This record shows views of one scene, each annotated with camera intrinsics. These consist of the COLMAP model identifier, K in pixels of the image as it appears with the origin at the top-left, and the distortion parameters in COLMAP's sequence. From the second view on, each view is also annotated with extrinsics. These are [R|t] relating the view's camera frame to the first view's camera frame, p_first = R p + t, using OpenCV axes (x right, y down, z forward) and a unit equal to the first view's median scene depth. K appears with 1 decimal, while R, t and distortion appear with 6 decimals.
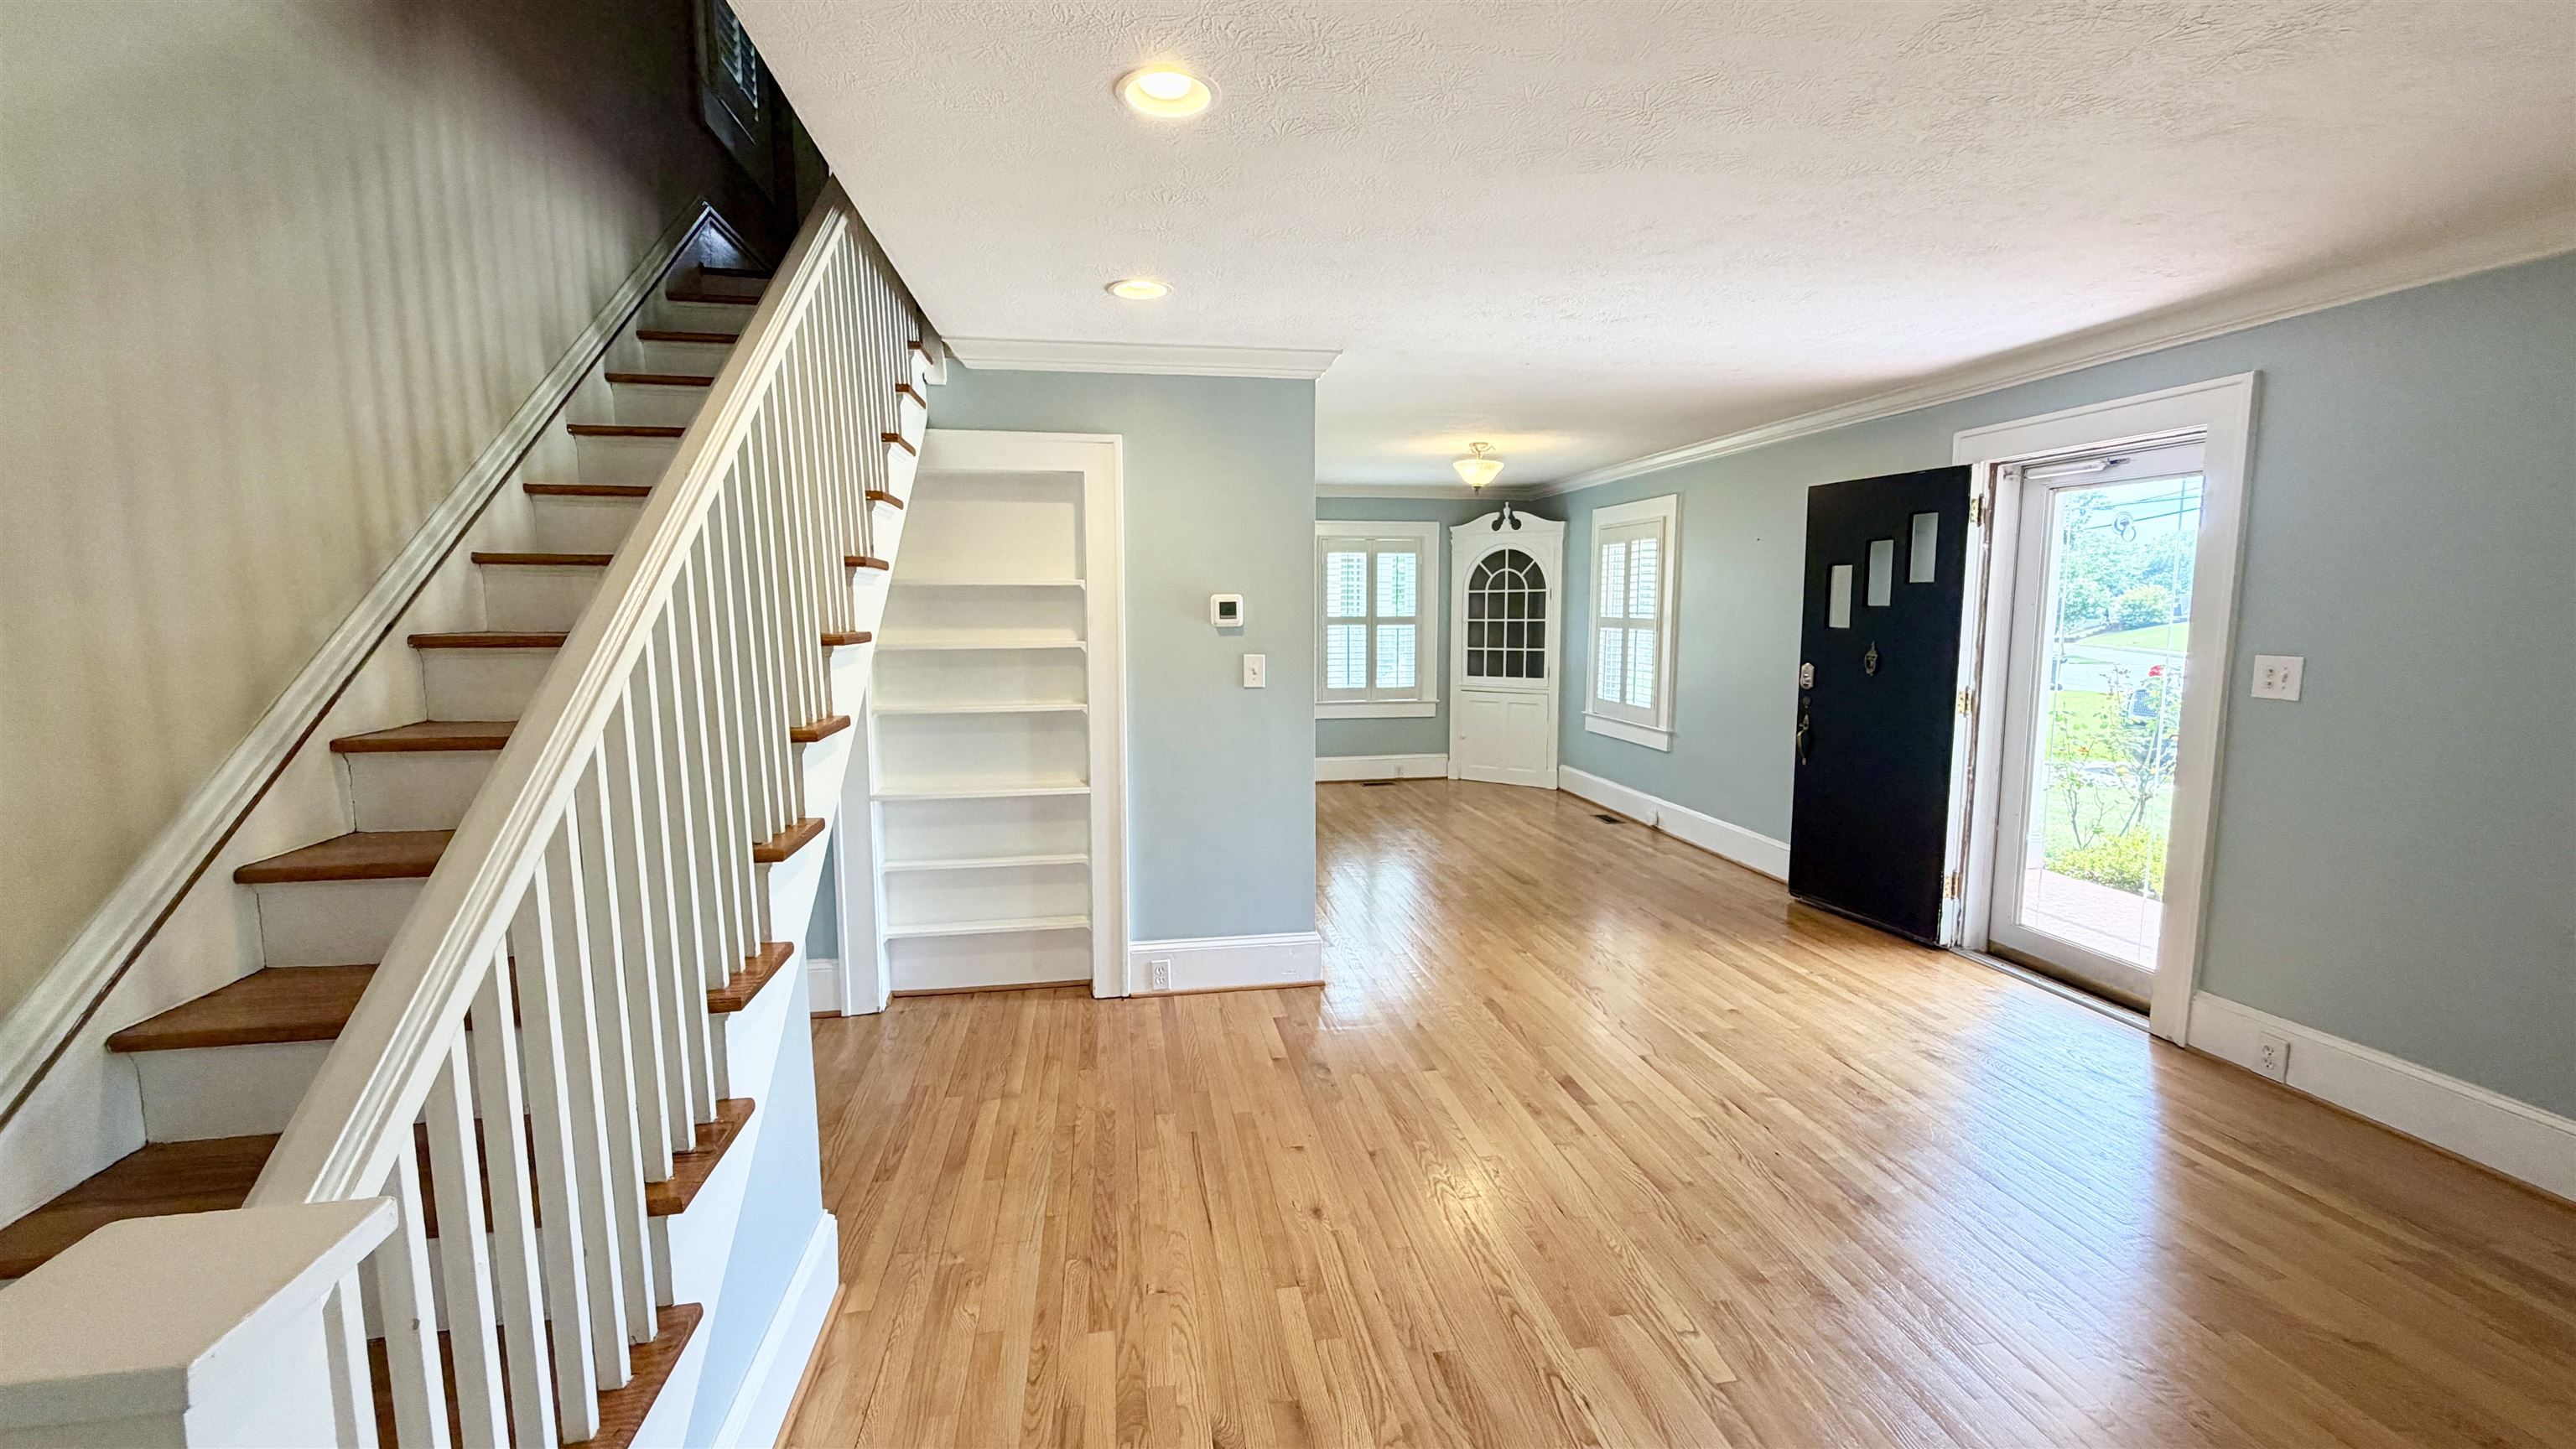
lens RADIAL K [[1030.1, 0, 1283.7], [0, 1030.1, 720.9], [0, 0, 1]] dist [-0.000437, -0.000104]
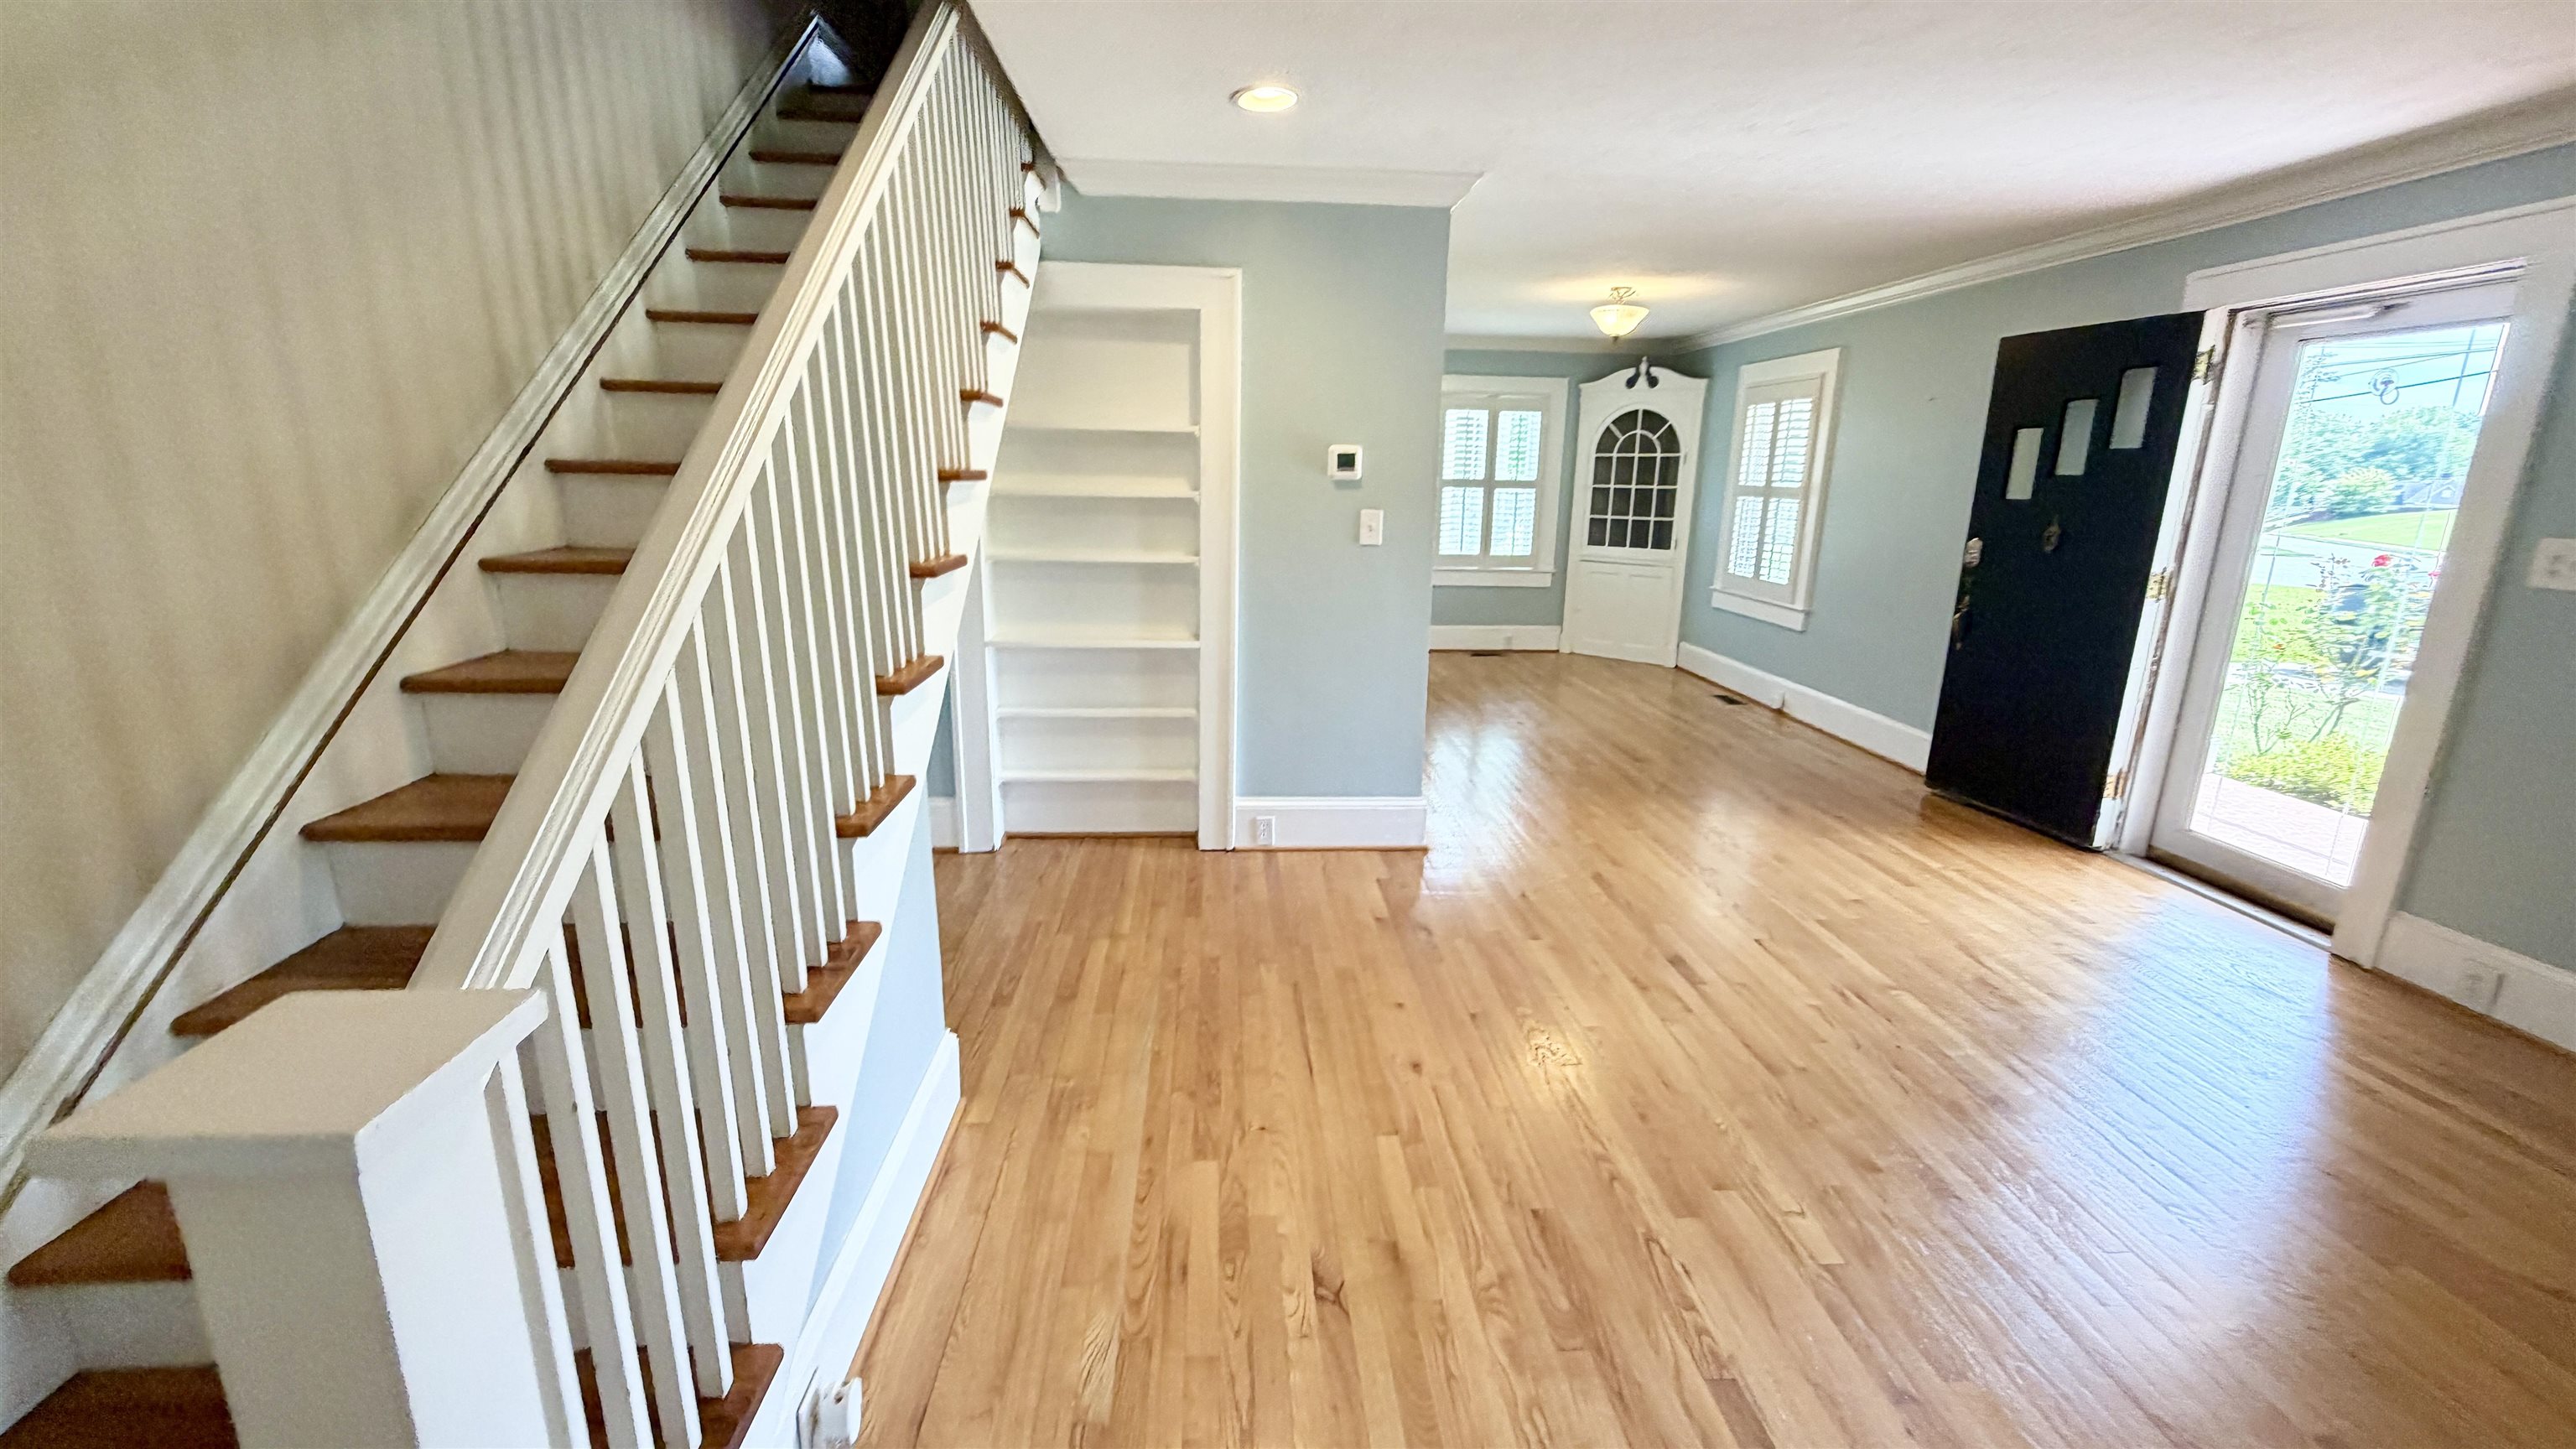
lens RADIAL K [[1028.0, 0, 1282.3], [0, 1028.0, 724.9], [0, 0, 1]] dist [0.001851, -0.000579]
pose [[0.994505, 0.046059, -0.094013, -0.016764], [-0.033357, 0.990627, 0.132461, 0.013534], [0.099232, -0.128597, 0.986720, 0.030949]]
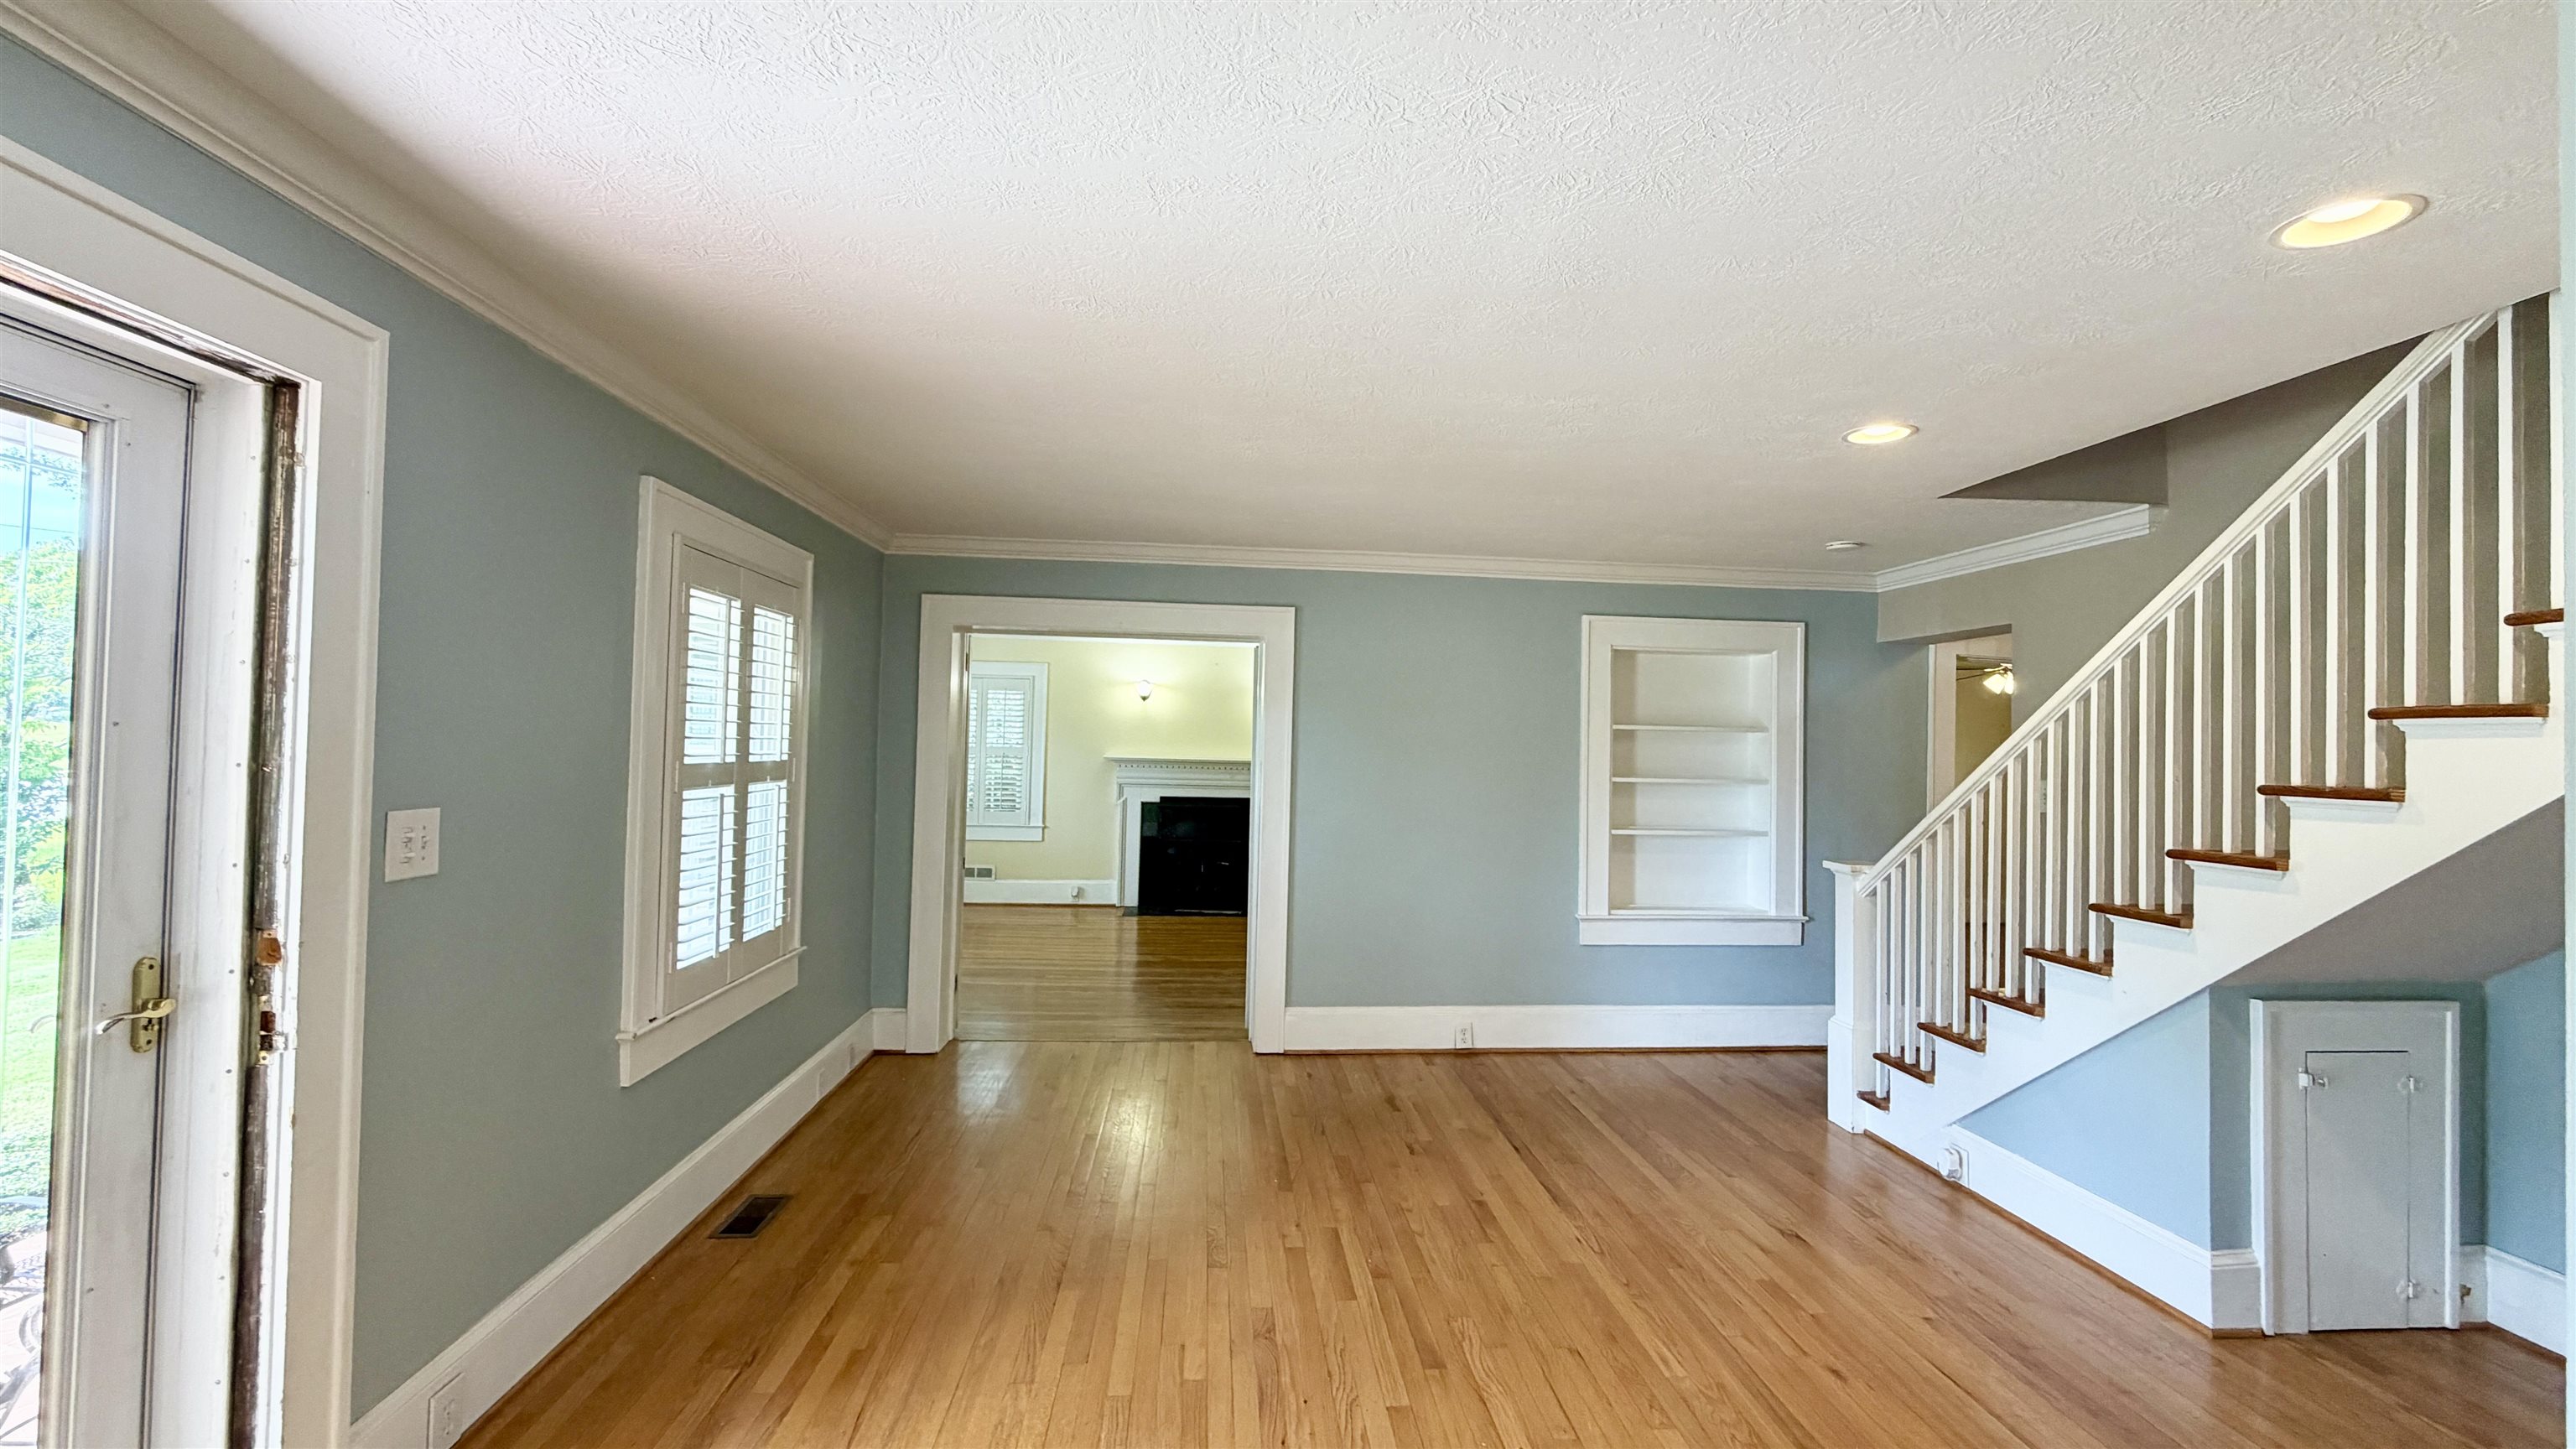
lens RADIAL K [[1028.0, 0, 1282.3], [0, 1028.0, 724.9], [0, 0, 1]] dist [0.001851, -0.000579]
pose [[-0.995566, -0.016463, 0.092612, 0.416760], [-0.009325, 0.996989, 0.076982, -0.185233], [-0.093600, 0.075777, -0.992722, 1.728498]]
